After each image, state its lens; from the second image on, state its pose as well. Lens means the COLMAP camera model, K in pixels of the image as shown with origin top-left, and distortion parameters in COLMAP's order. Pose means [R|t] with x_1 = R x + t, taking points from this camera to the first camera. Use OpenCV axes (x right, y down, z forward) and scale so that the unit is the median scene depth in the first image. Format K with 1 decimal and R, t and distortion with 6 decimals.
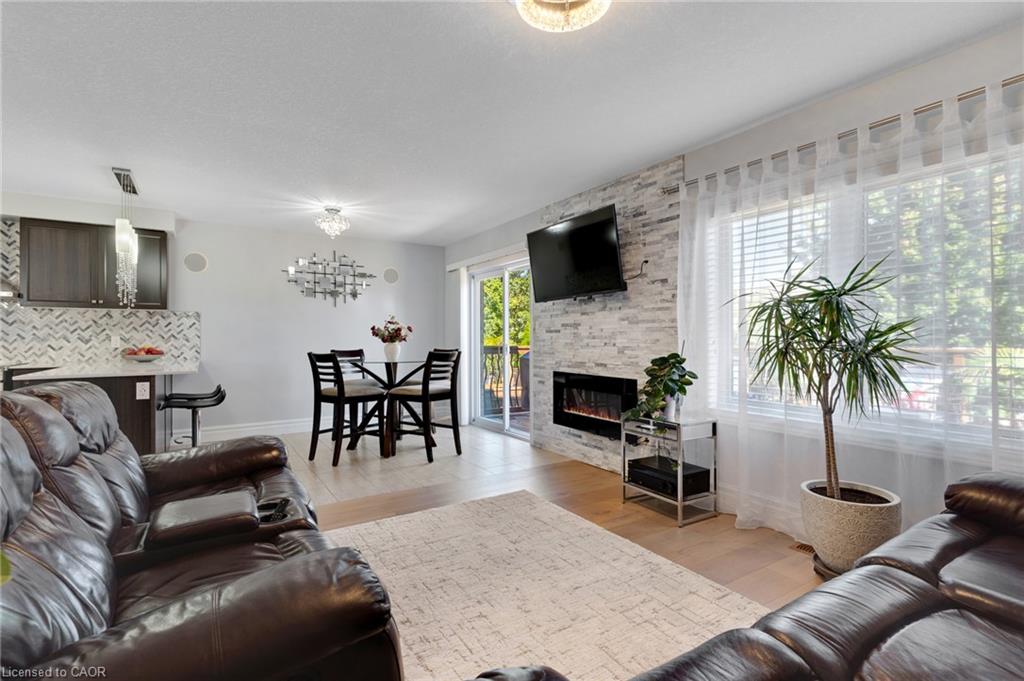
lens RADIAL K [[476.2, 0, 512.0], [0, 476.2, 340.5], [0, 0, 1]] dist [-0.000704, -0.000253]
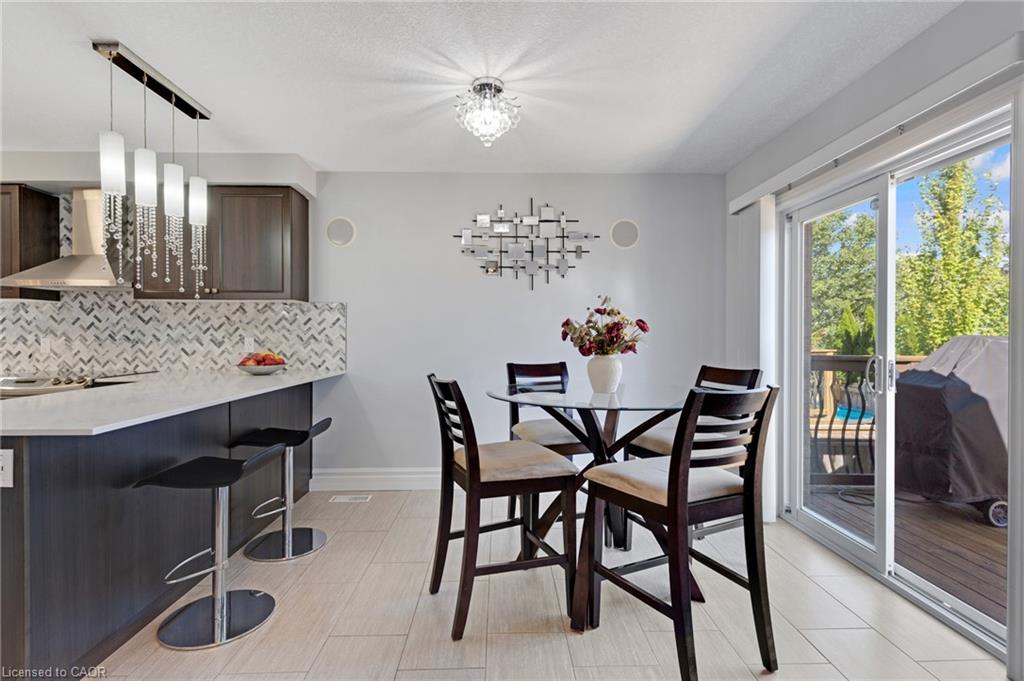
lens RADIAL K [[476.2, 0, 512.0], [0, 476.2, 340.5], [0, 0, 1]] dist [-0.000704, -0.000253]
pose [[0.853474, 0.010394, -0.521031, -0.089606], [-0.005352, 0.999923, 0.011179, -0.014609], [0.521108, -0.006752, 0.853464, 0.572756]]
